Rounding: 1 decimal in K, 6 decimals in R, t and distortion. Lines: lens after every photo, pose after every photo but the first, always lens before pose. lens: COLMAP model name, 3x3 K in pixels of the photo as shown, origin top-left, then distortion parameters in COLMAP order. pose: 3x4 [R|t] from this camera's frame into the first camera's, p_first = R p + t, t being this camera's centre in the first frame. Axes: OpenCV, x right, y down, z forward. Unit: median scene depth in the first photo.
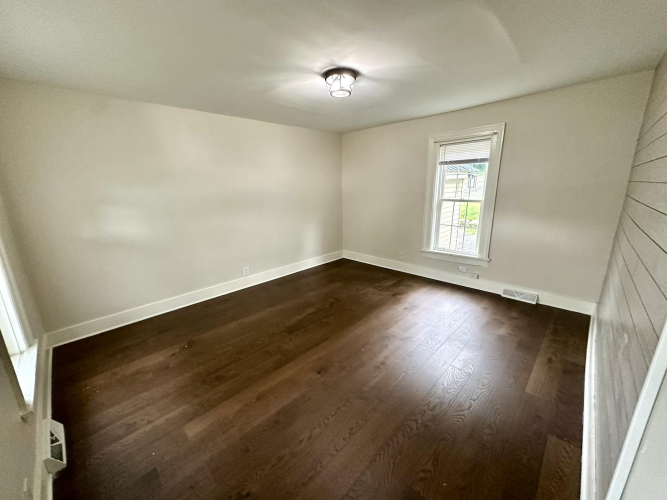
lens RADIAL K [[269.6, 0, 333.8], [0, 269.6, 250.5], [0, 0, 1]] dist [-0.001122, -0.001149]
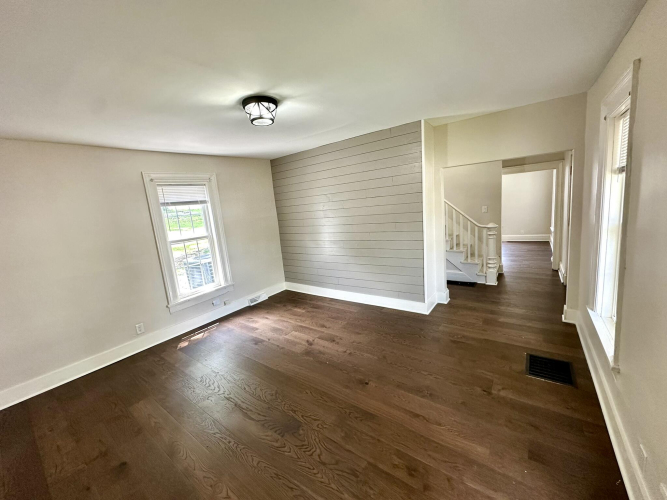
lens RADIAL K [[269.6, 0, 333.7], [0, 269.6, 249.5], [0, 0, 1]] dist [-0.001122, -0.001149]
pose [[-0.145041, -0.132241, 0.980548, -0.703069], [0.331347, 0.927312, 0.174074, -0.183067], [-0.932294, 0.350149, -0.090680, 0.725081]]
